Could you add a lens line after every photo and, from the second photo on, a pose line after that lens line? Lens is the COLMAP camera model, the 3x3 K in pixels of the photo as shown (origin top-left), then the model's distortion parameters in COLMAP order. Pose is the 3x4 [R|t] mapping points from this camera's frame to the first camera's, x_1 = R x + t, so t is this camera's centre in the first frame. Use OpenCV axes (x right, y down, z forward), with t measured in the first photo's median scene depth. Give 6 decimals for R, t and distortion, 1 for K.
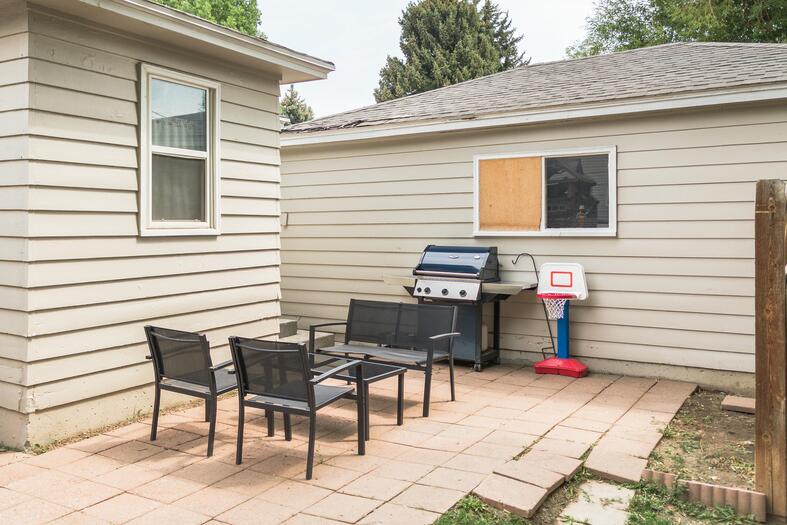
lens RADIAL K [[597.1, 0, 390.8], [0, 597.1, 245.9], [0, 0, 1]] dist [0.046833, -0.037266]
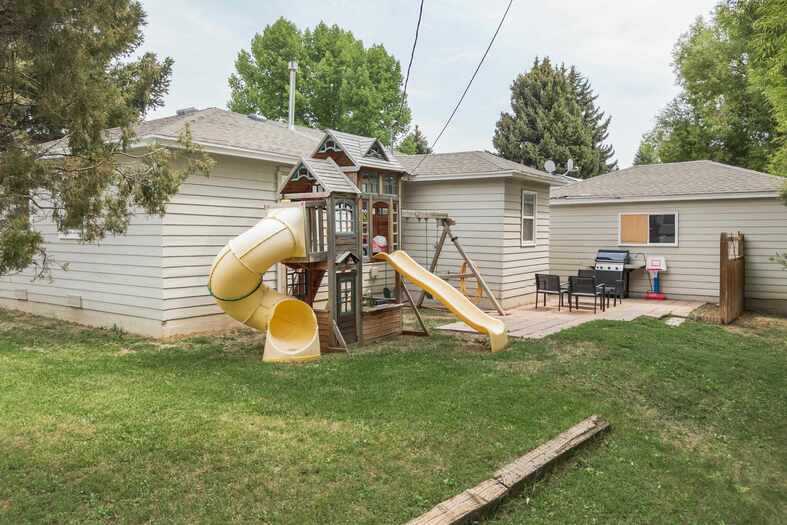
lens RADIAL K [[634.2, 0, 393.5], [0, 634.2, 262.5], [0, 0, 1]] dist [0.011864, -0.008559]
pose [[0.999539, 0.007259, -0.029489, -0.706422], [-0.006586, 0.999717, 0.022840, -0.001876], [0.029646, -0.022635, 0.999304, -1.632496]]
